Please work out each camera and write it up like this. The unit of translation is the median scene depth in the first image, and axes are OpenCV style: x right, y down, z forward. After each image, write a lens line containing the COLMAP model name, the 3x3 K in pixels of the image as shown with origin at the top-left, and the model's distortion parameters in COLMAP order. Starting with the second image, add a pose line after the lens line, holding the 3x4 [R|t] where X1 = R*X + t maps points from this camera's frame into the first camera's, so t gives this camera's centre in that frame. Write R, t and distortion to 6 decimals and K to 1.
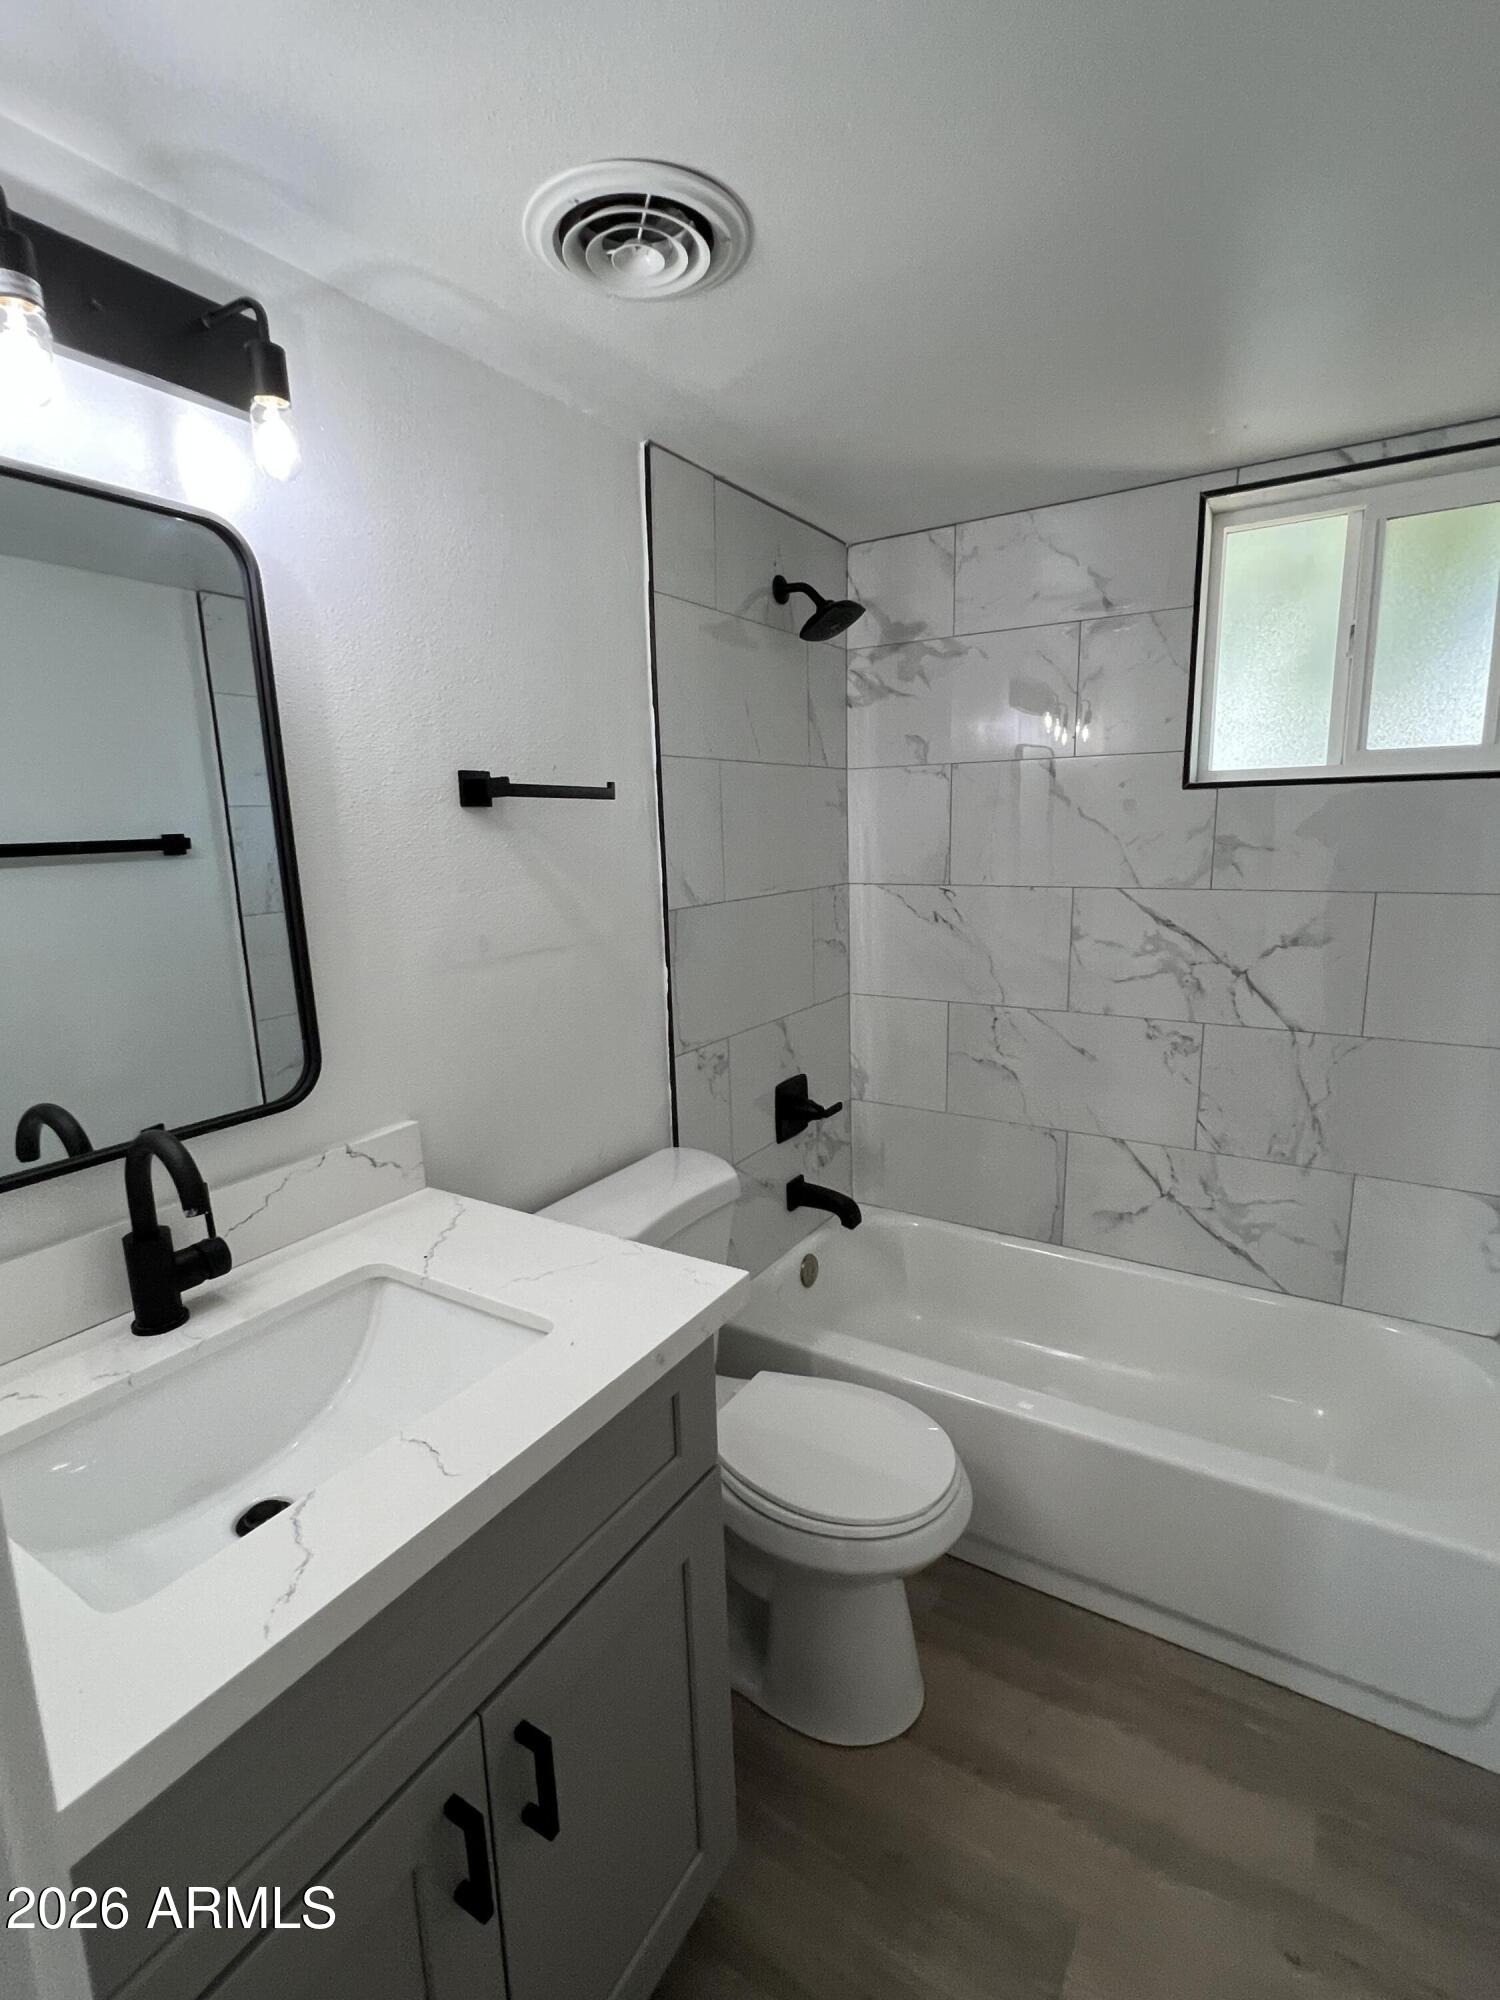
lens RADIAL K [[936.6, 0, 750.0], [0, 936.6, 1000.0], [0, 0, 1]] dist [0.000700, 0.000175]
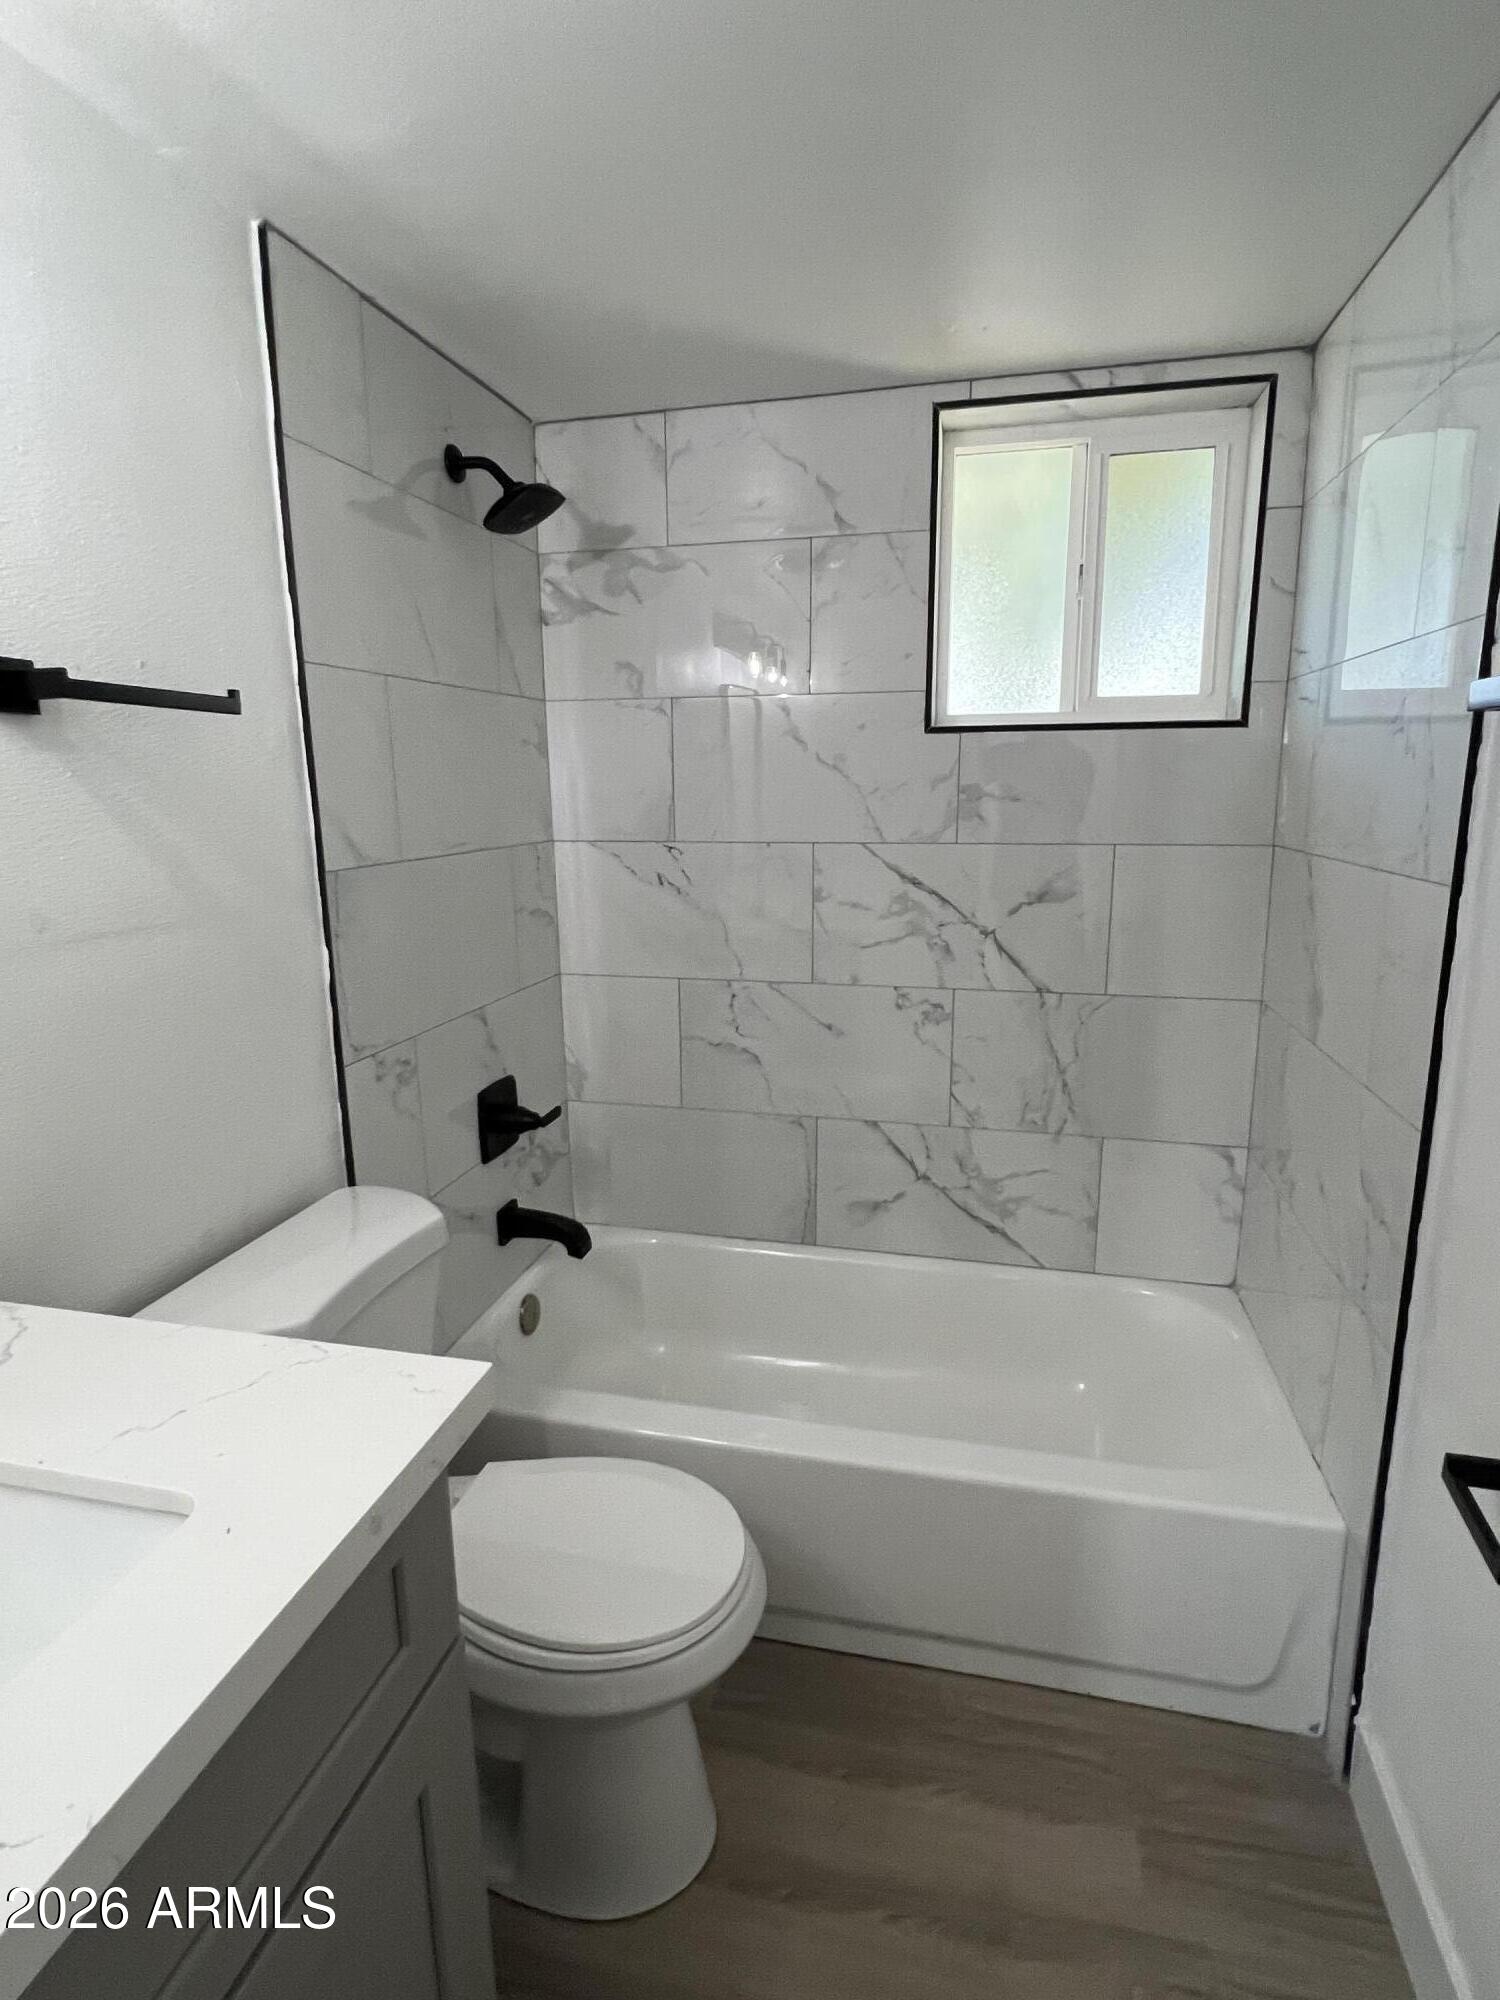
lens RADIAL K [[1029.9, 0, 751.4], [0, 1029.9, 994.1], [0, 0, 1]] dist [-0.002279, 0.000185]
pose [[0.948419, -0.049906, 0.313065, -0.023343], [0.046133, 0.998746, 0.019455, 0.001040], [-0.313644, -0.004009, 0.949532, 0.098840]]
